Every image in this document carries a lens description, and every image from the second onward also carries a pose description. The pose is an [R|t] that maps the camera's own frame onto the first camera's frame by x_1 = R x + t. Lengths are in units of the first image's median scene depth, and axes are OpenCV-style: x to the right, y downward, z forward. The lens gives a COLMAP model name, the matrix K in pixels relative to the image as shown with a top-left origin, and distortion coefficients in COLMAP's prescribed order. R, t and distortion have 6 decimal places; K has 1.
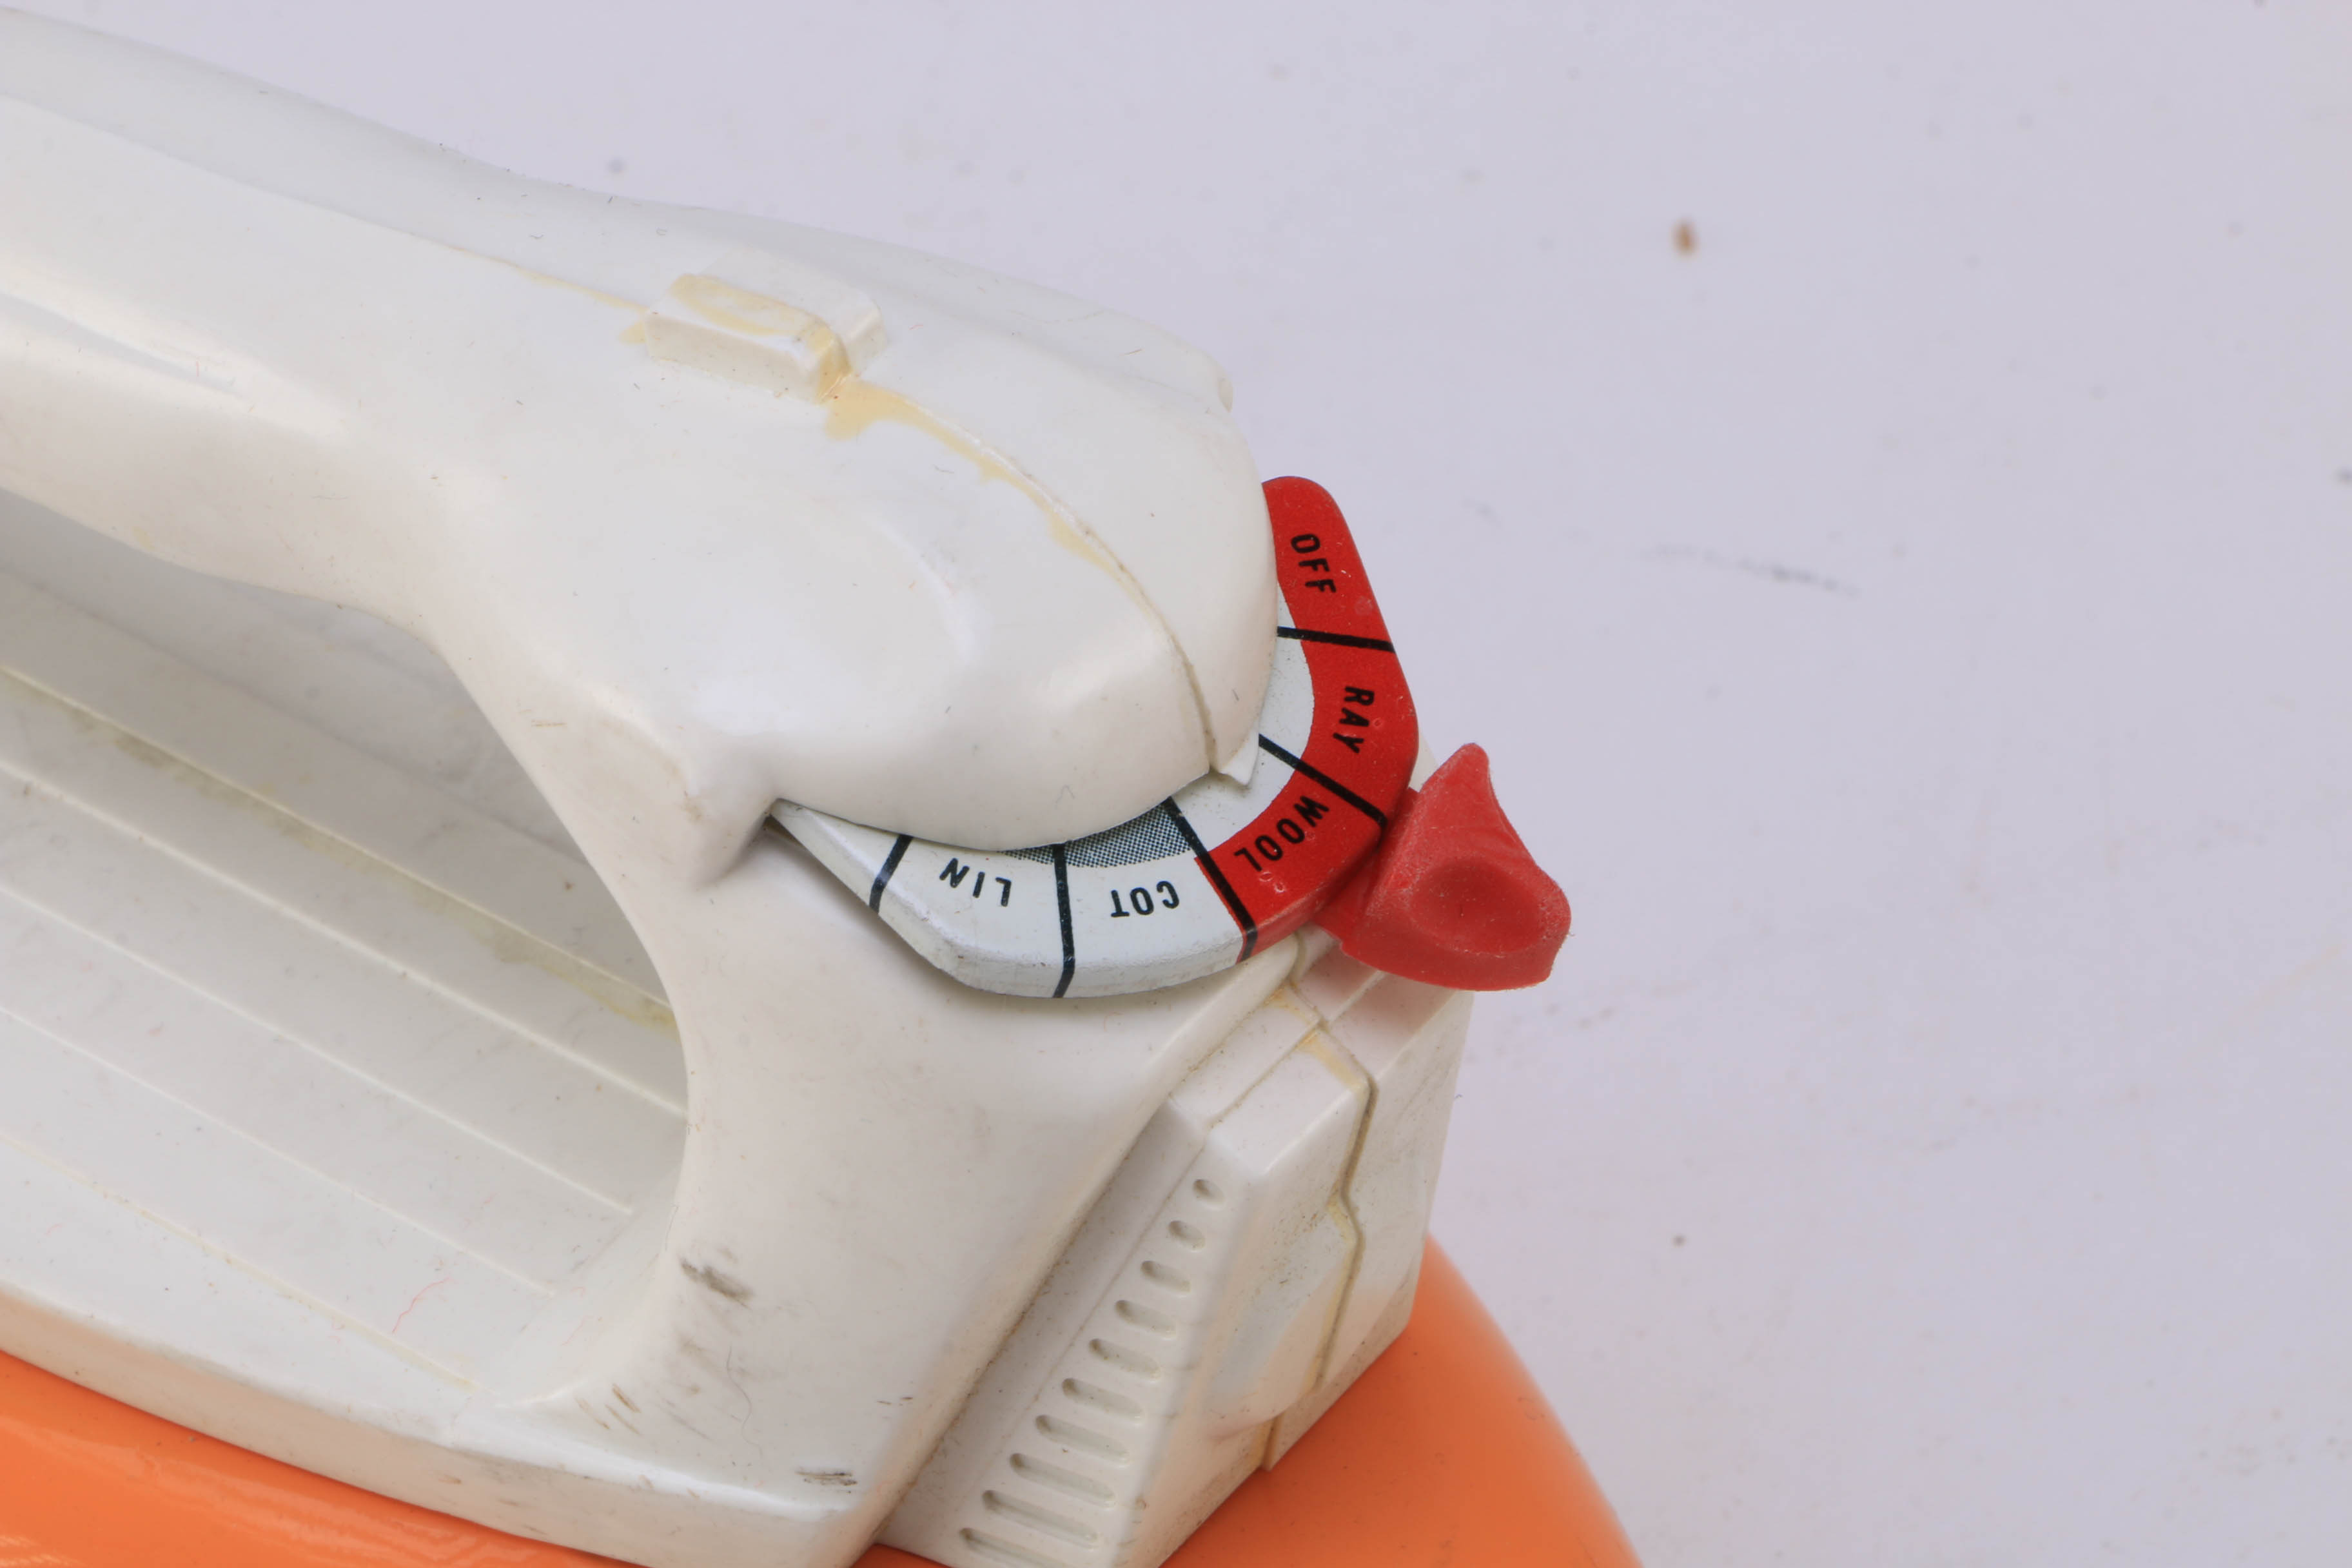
lens RADIAL K [[12778.4, 0, 1175.0], [0, 12778.4, 787.1], [0, 0, 1]] dist [1.165070, -2.246878]
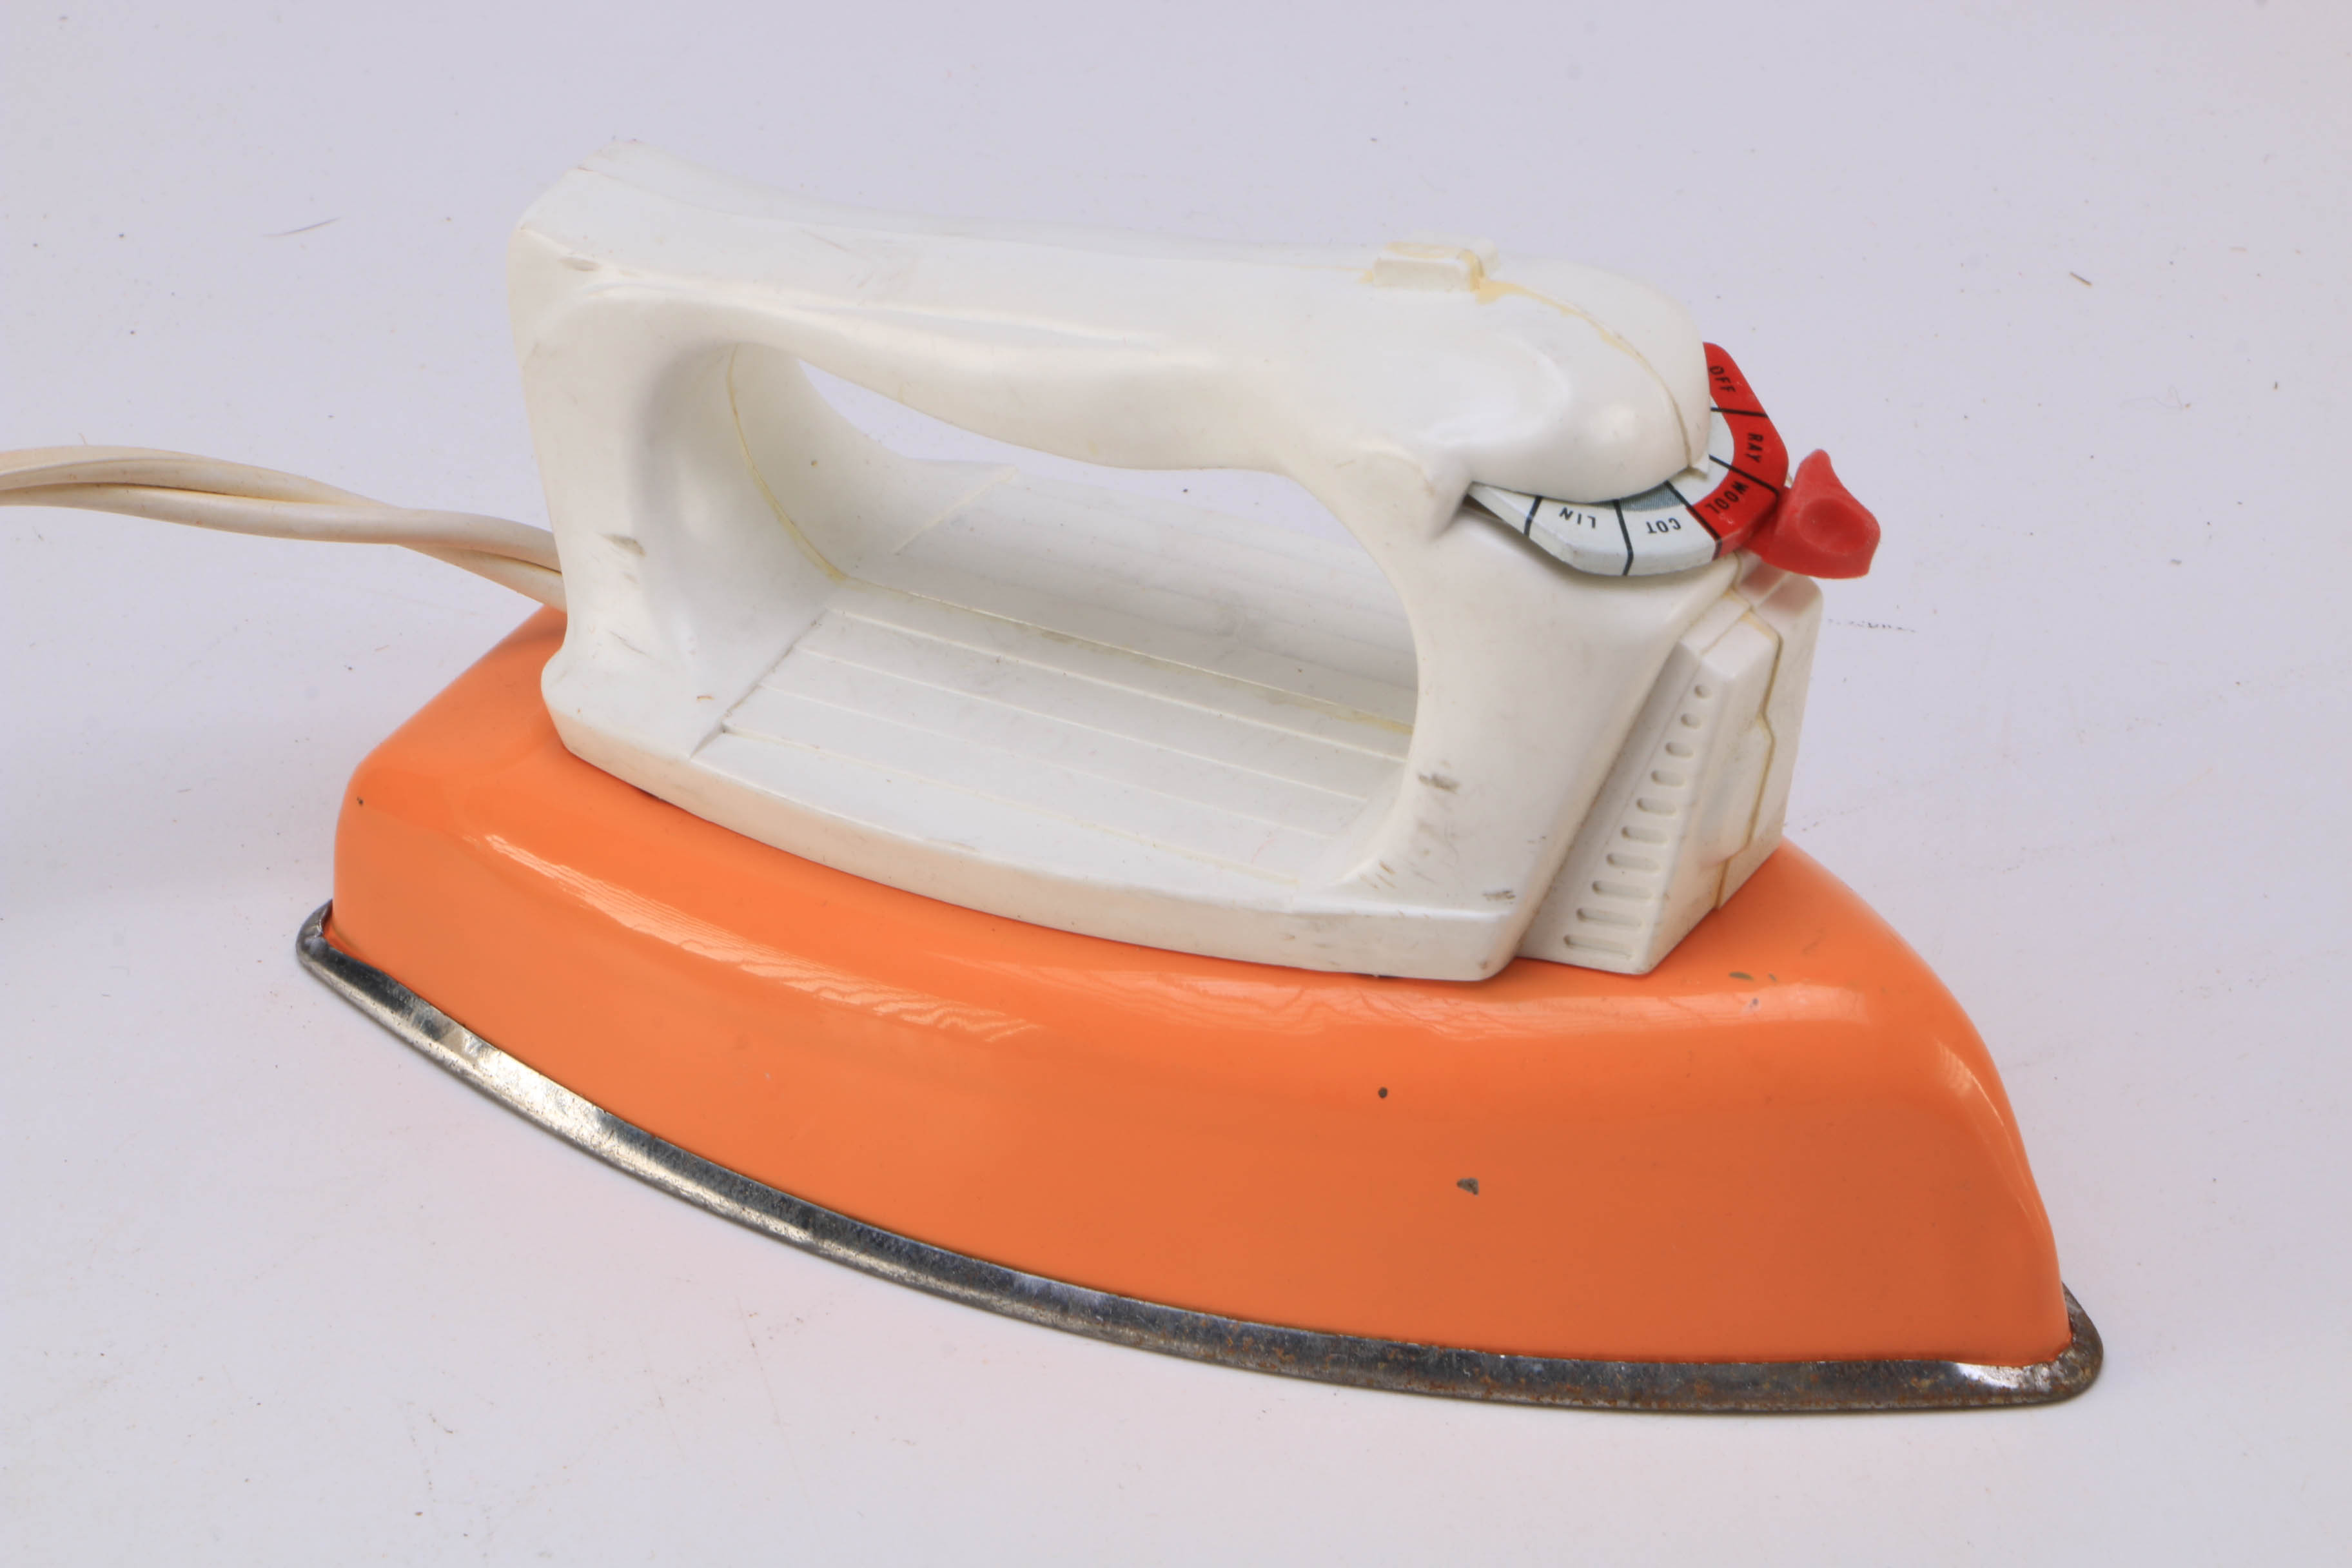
lens RADIAL K [[11030.4, 0, 1176.0], [0, 11030.4, 784.0], [0, 0, 1]] dist [1.077615, 3.393280]
pose [[0.994942, -0.072852, 0.069156, -0.190403], [0.085036, 0.977342, -0.193835, 0.357681], [-0.053468, 0.198735, 0.978594, -0.606585]]
